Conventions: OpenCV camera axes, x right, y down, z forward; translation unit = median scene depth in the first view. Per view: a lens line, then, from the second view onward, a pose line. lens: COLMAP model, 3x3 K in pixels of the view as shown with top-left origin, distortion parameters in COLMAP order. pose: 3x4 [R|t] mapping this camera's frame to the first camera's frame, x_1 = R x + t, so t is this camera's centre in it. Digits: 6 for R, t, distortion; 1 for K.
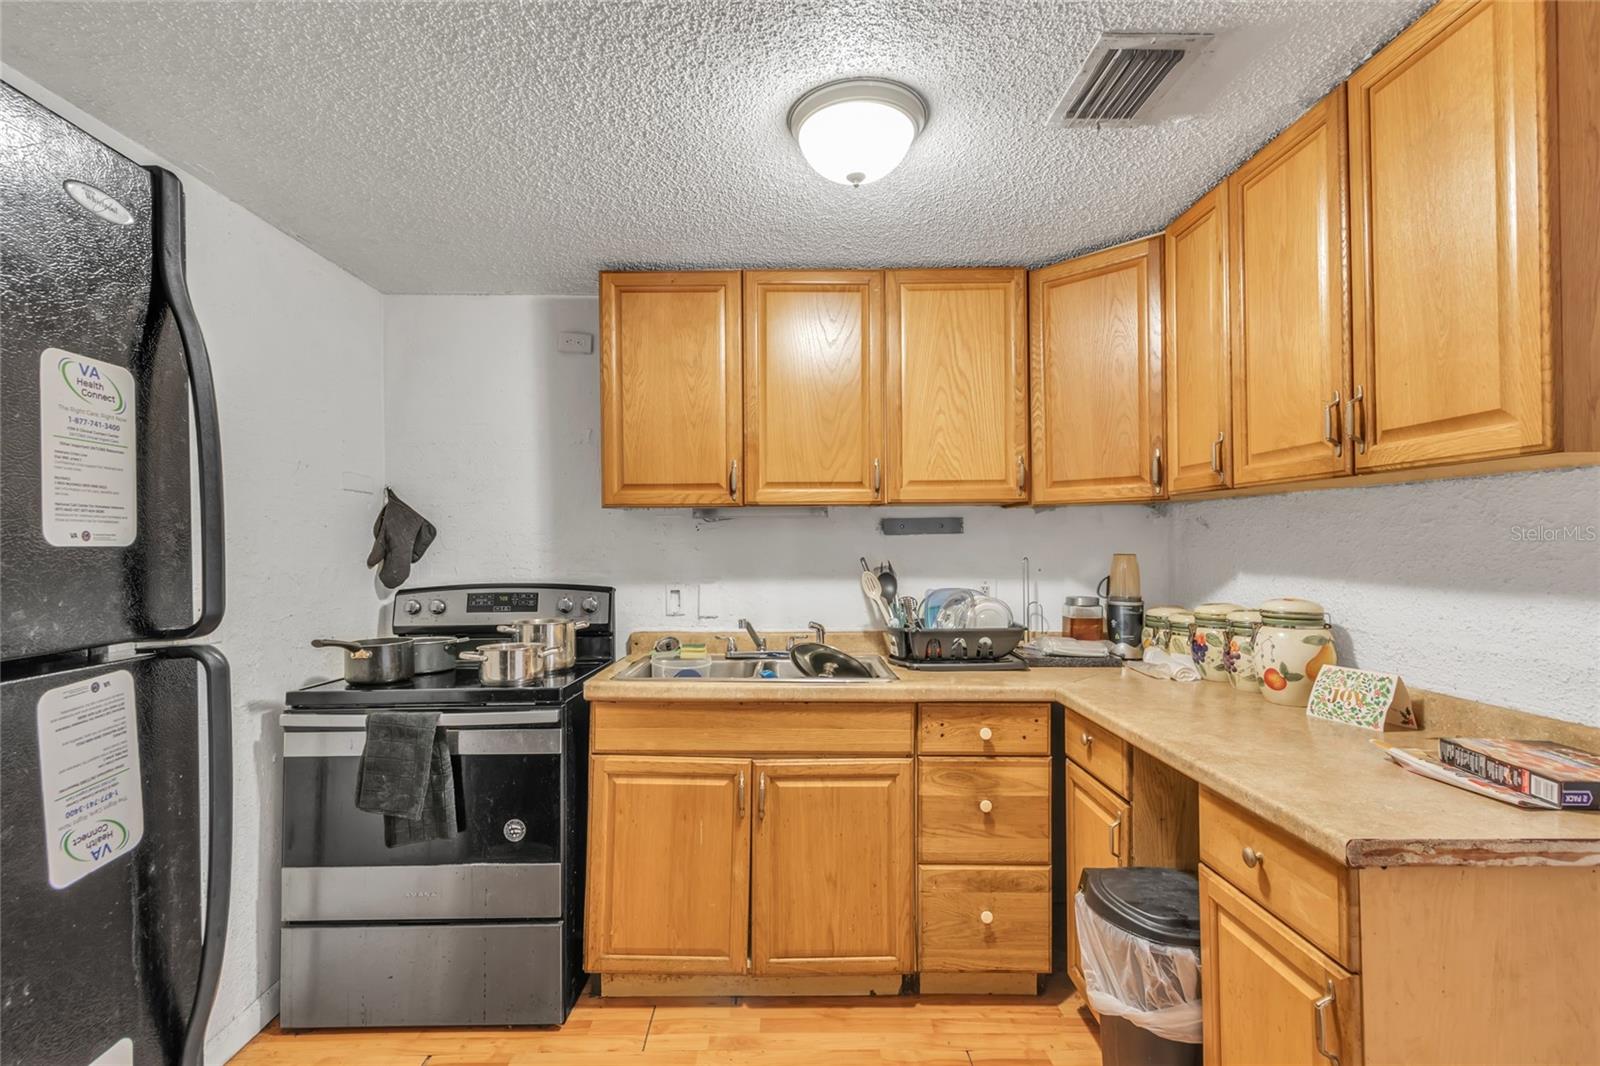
lens RADIAL K [[751.9, 0, 789.8], [0, 751.9, 535.2], [0, 0, 1]] dist [0.007993, -0.000723]
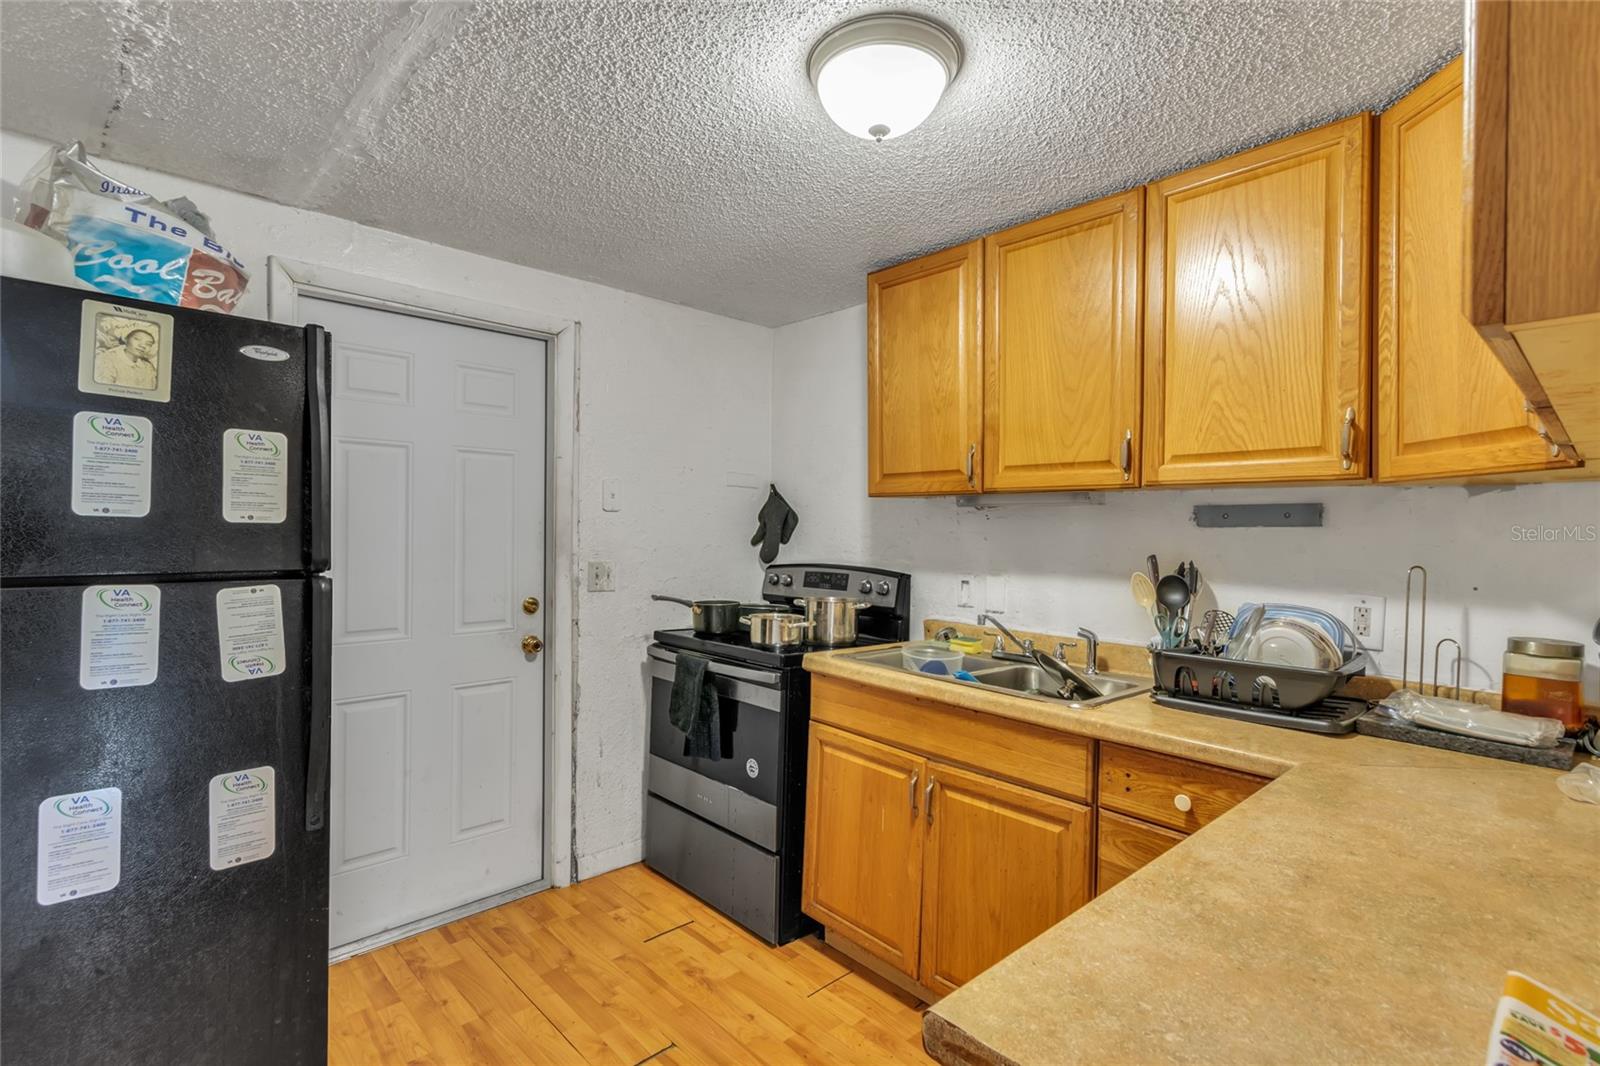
lens RADIAL K [[751.9, 0, 789.8], [0, 751.9, 535.2], [0, 0, 1]] dist [0.007993, -0.000723]
pose [[0.675084, 0.023199, -0.737376, 0.497985], [-0.011876, 0.999718, 0.020580, -0.003306], [0.737645, -0.005136, 0.675169, 0.217699]]
